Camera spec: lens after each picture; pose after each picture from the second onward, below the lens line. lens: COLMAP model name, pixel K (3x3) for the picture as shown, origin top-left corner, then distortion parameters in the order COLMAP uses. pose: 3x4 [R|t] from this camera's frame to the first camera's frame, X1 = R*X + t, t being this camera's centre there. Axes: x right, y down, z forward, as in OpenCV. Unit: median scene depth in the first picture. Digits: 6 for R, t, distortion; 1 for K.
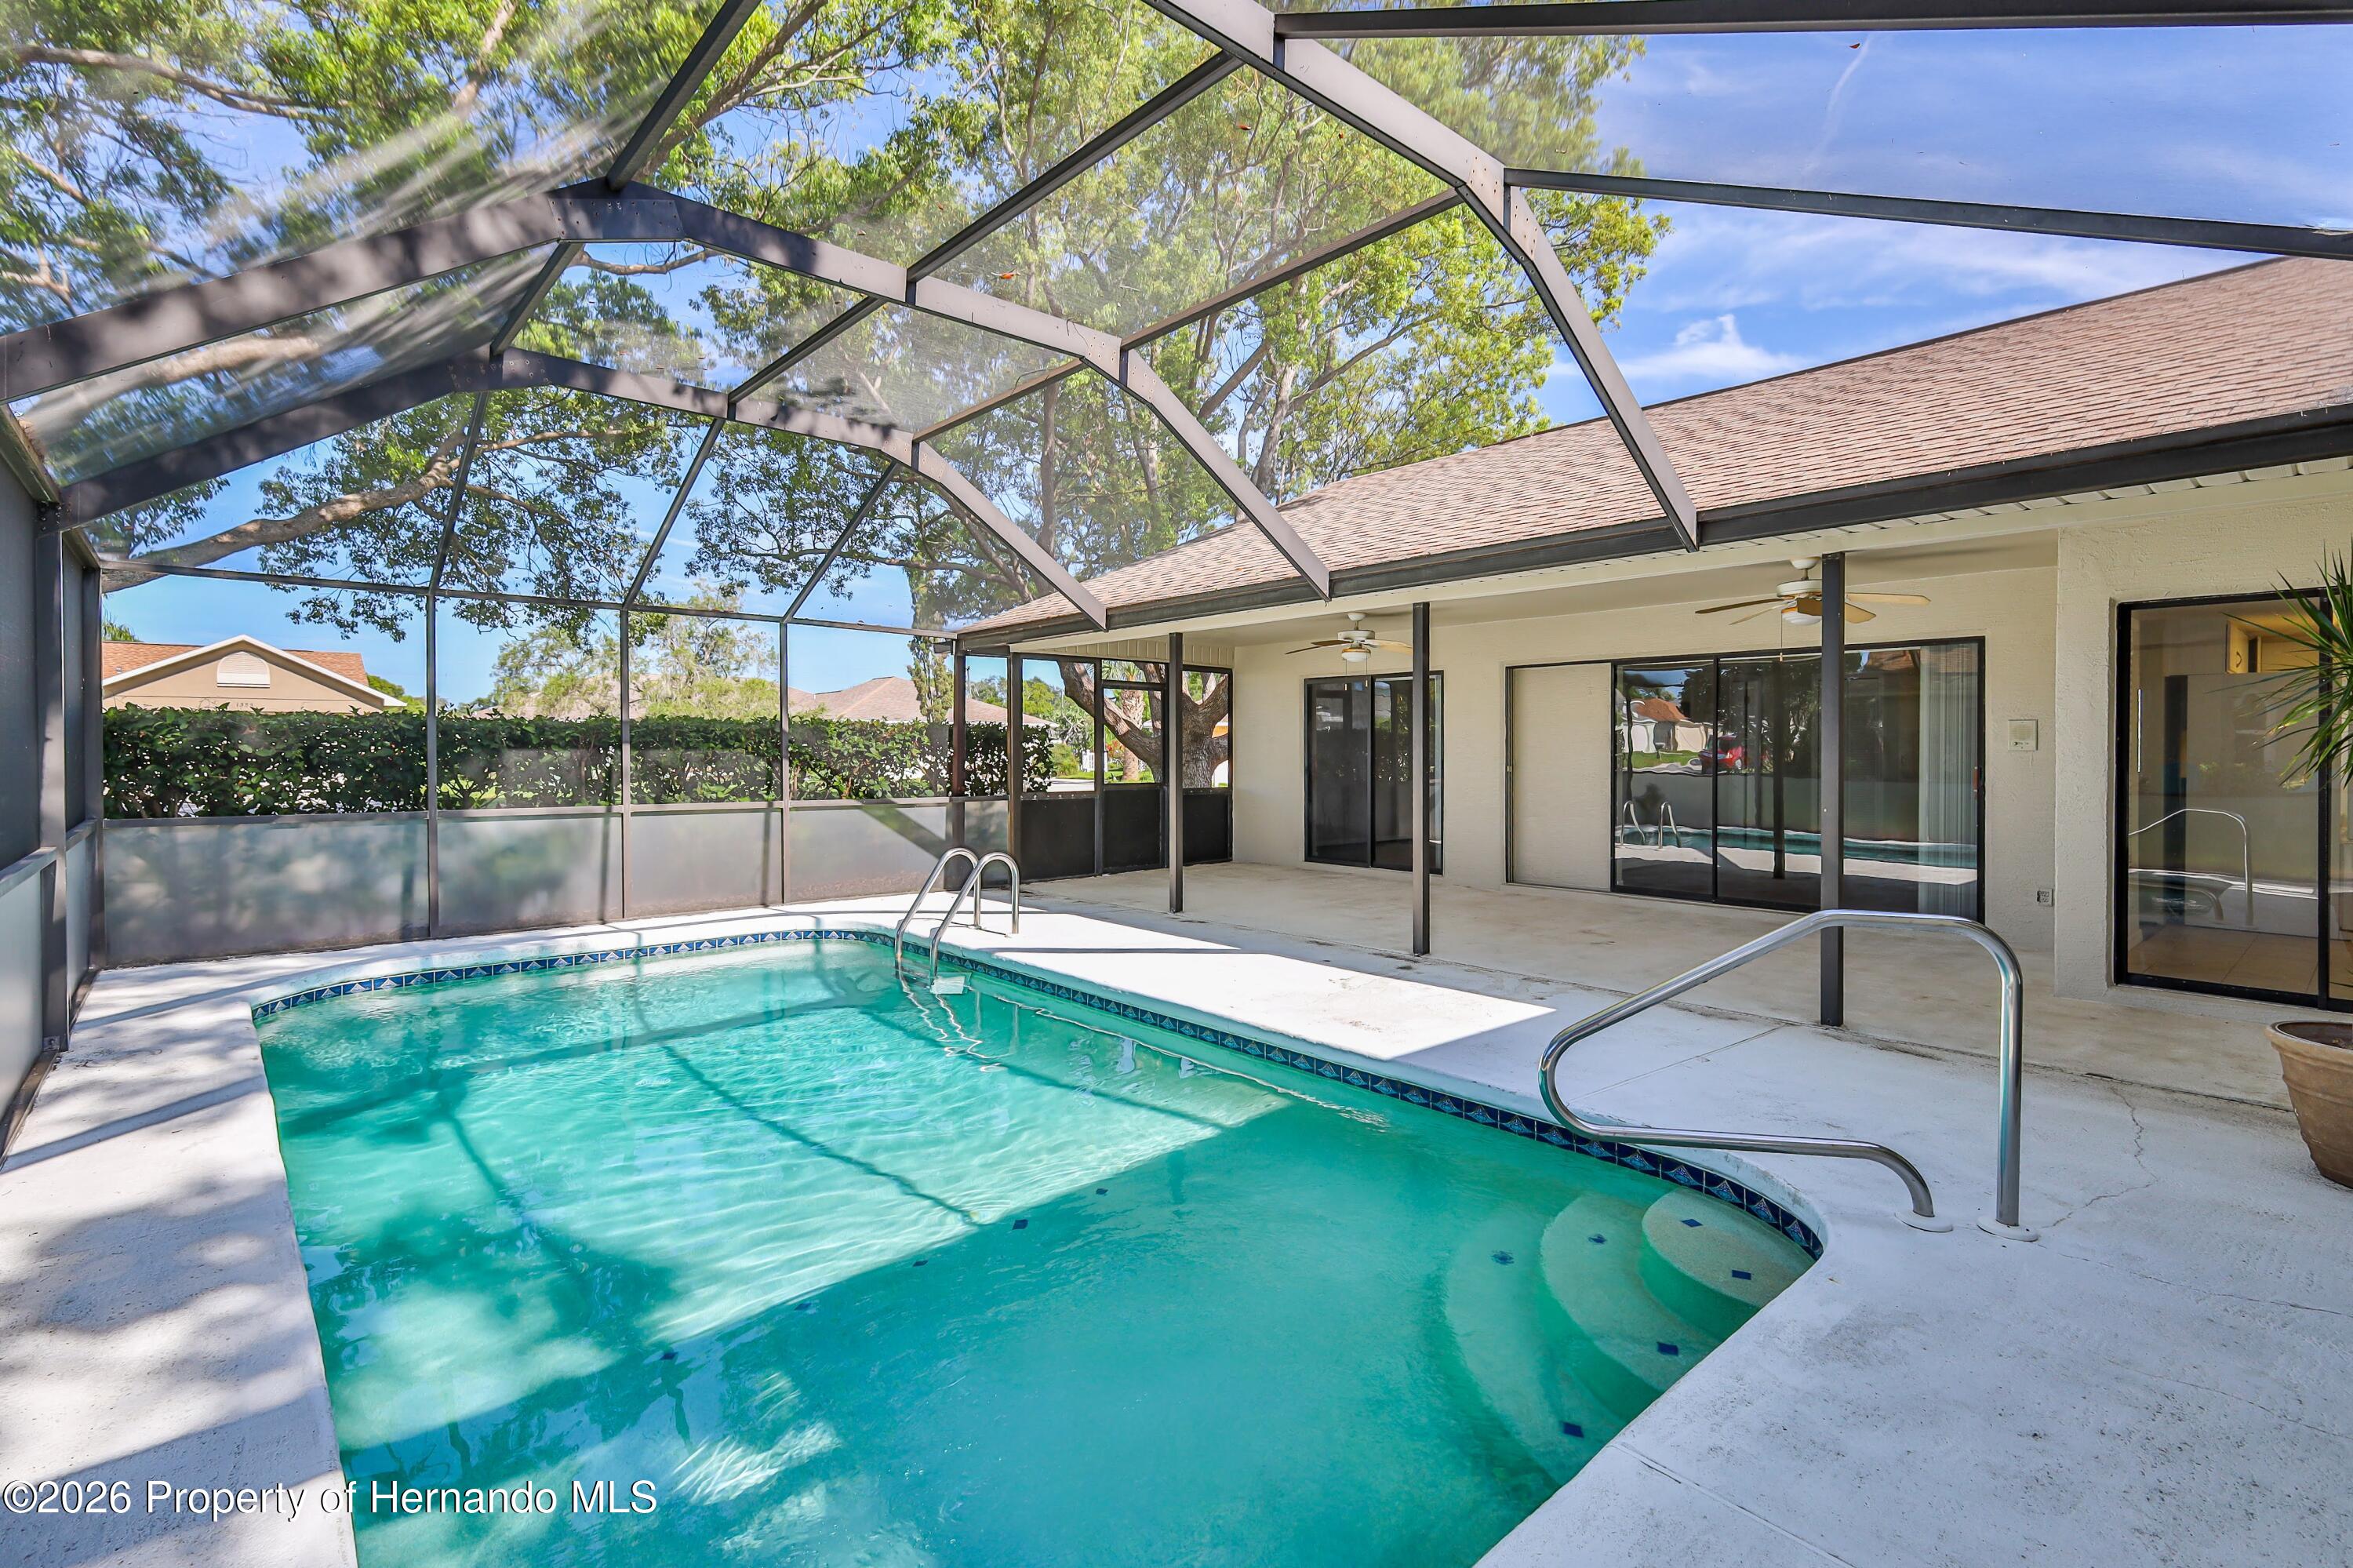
lens RADIAL K [[1081.8, 0, 1176.5], [0, 1081.8, 784.0], [0, 0, 1]] dist [-0.001785, -0.000182]
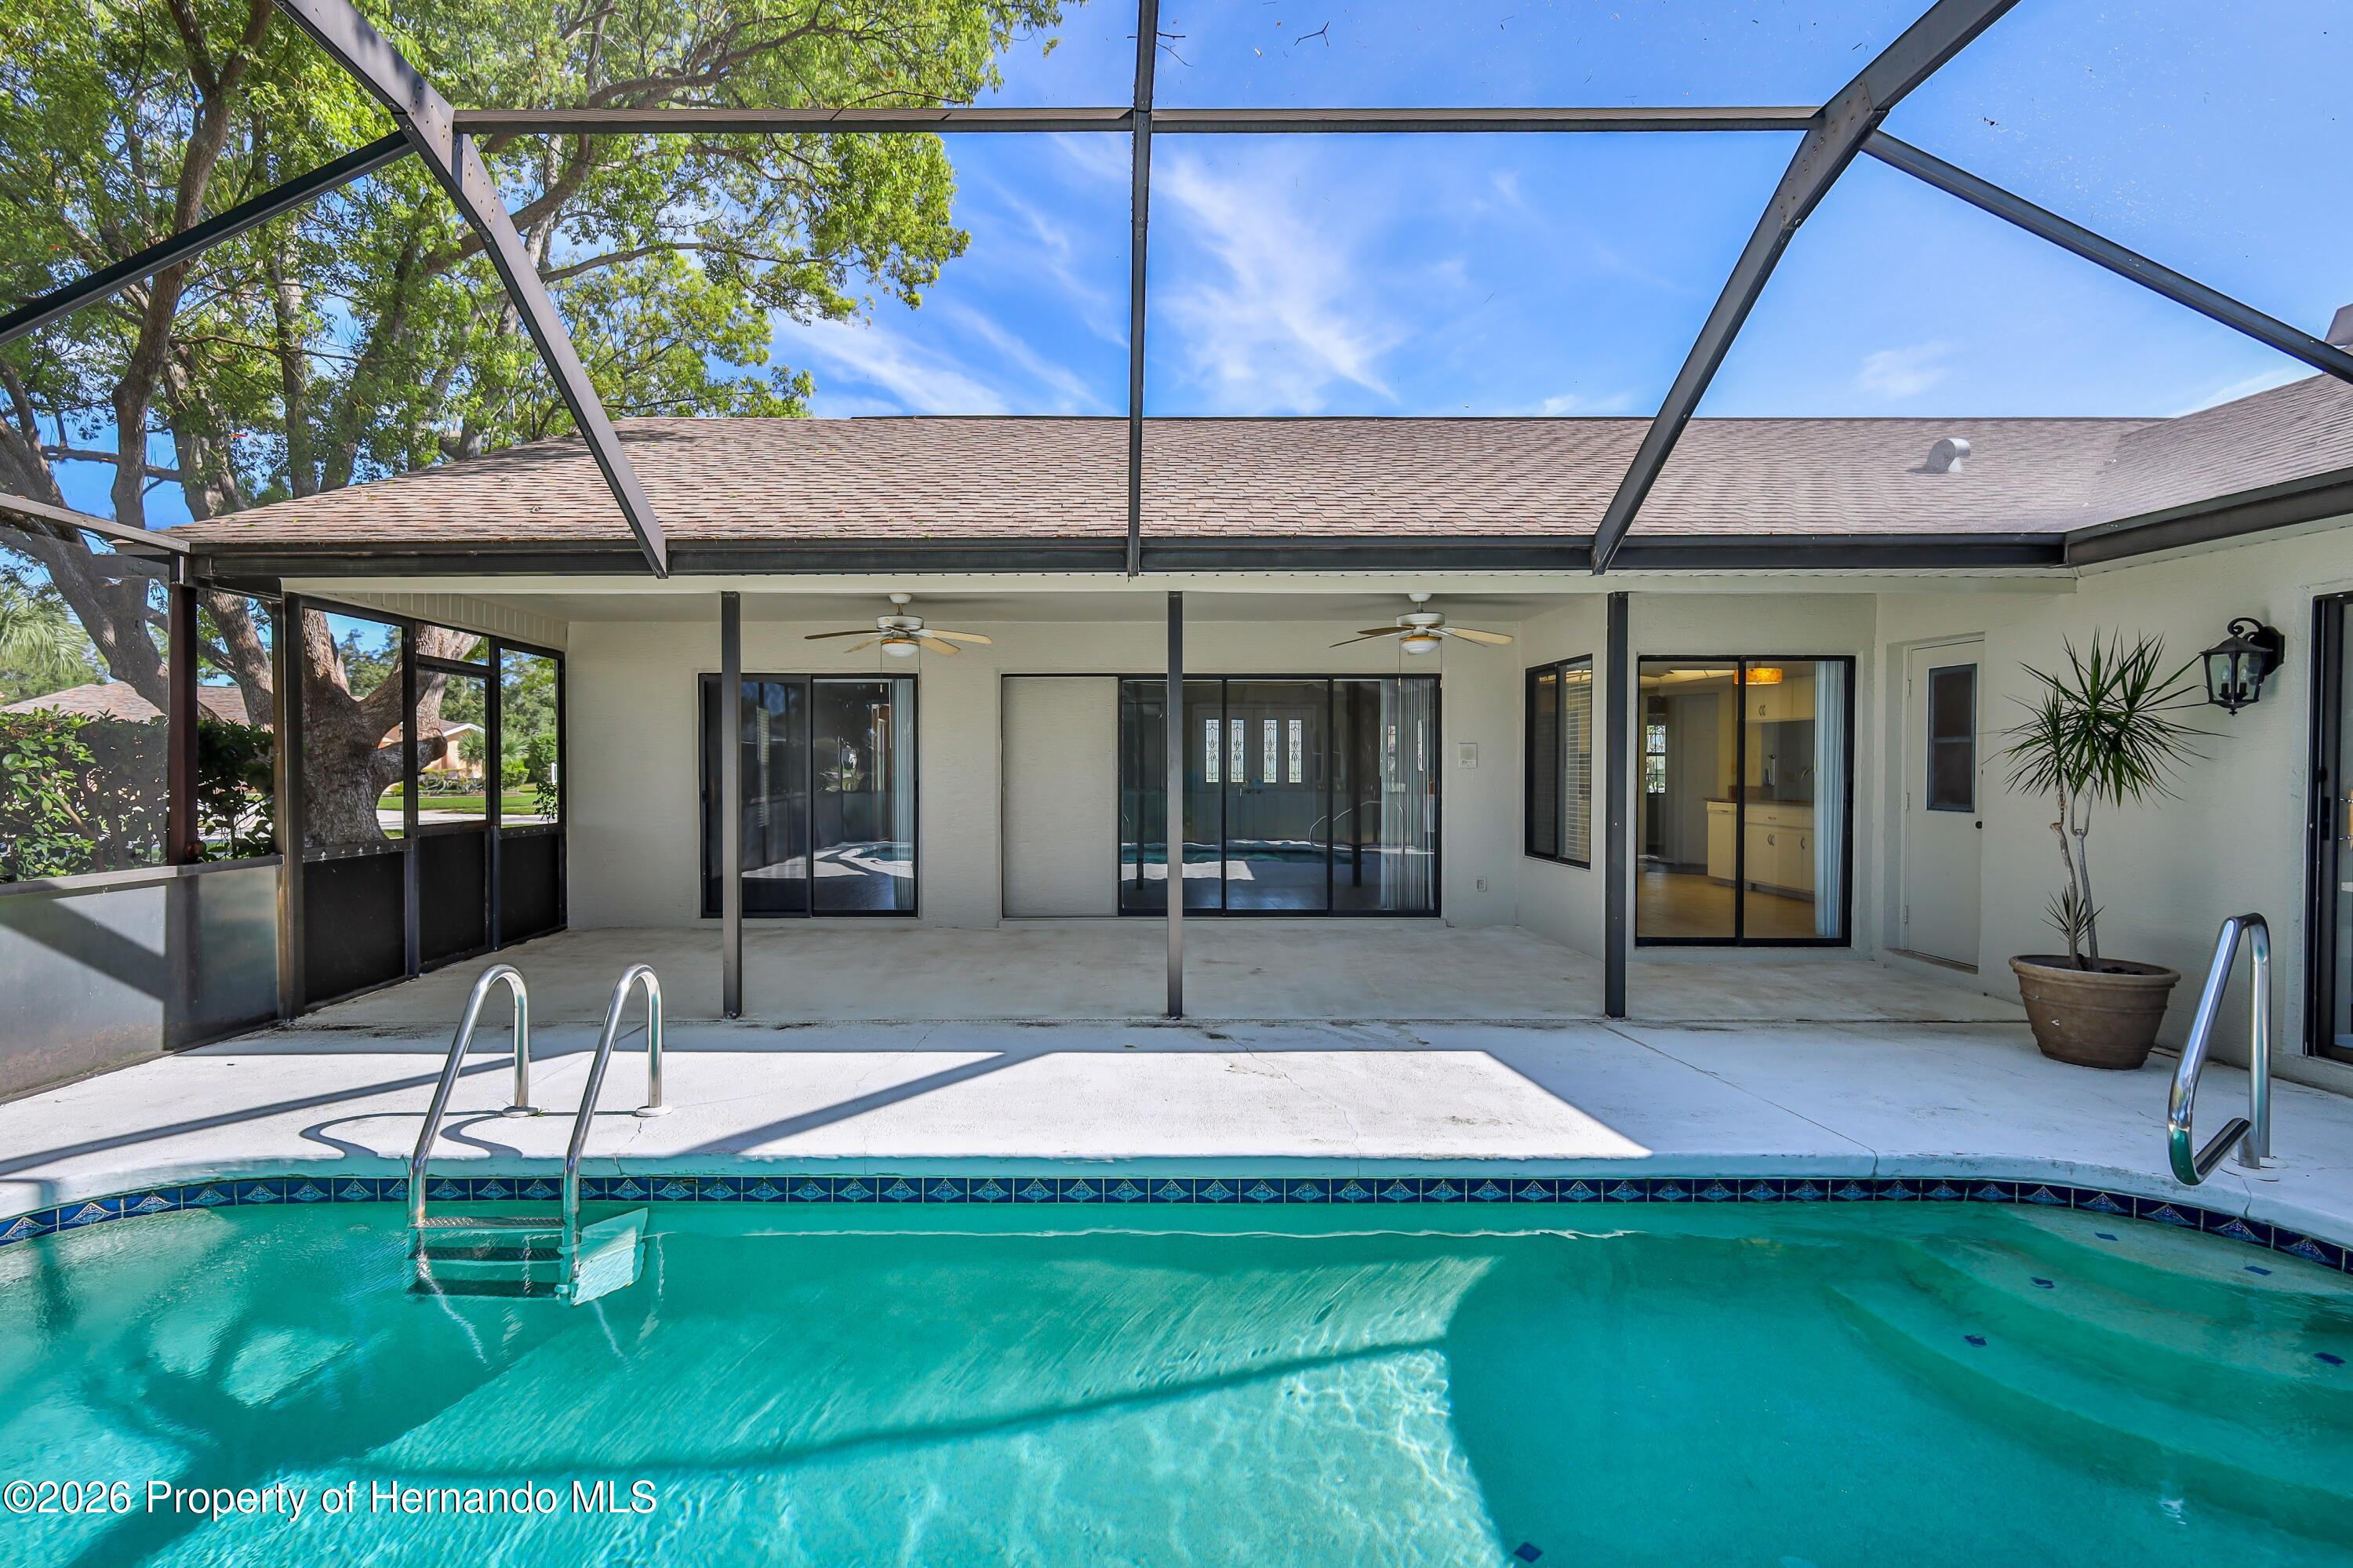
lens RADIAL K [[1087.8, 0, 1176.5], [0, 1087.8, 784.0], [0, 0, 1]] dist [0.003373, 0.000099]
pose [[0.667339, -0.013616, 0.744630, -0.277115], [0.027291, 0.999608, -0.006180, -0.010216], [-0.744254, 0.024446, 0.667449, 0.316260]]
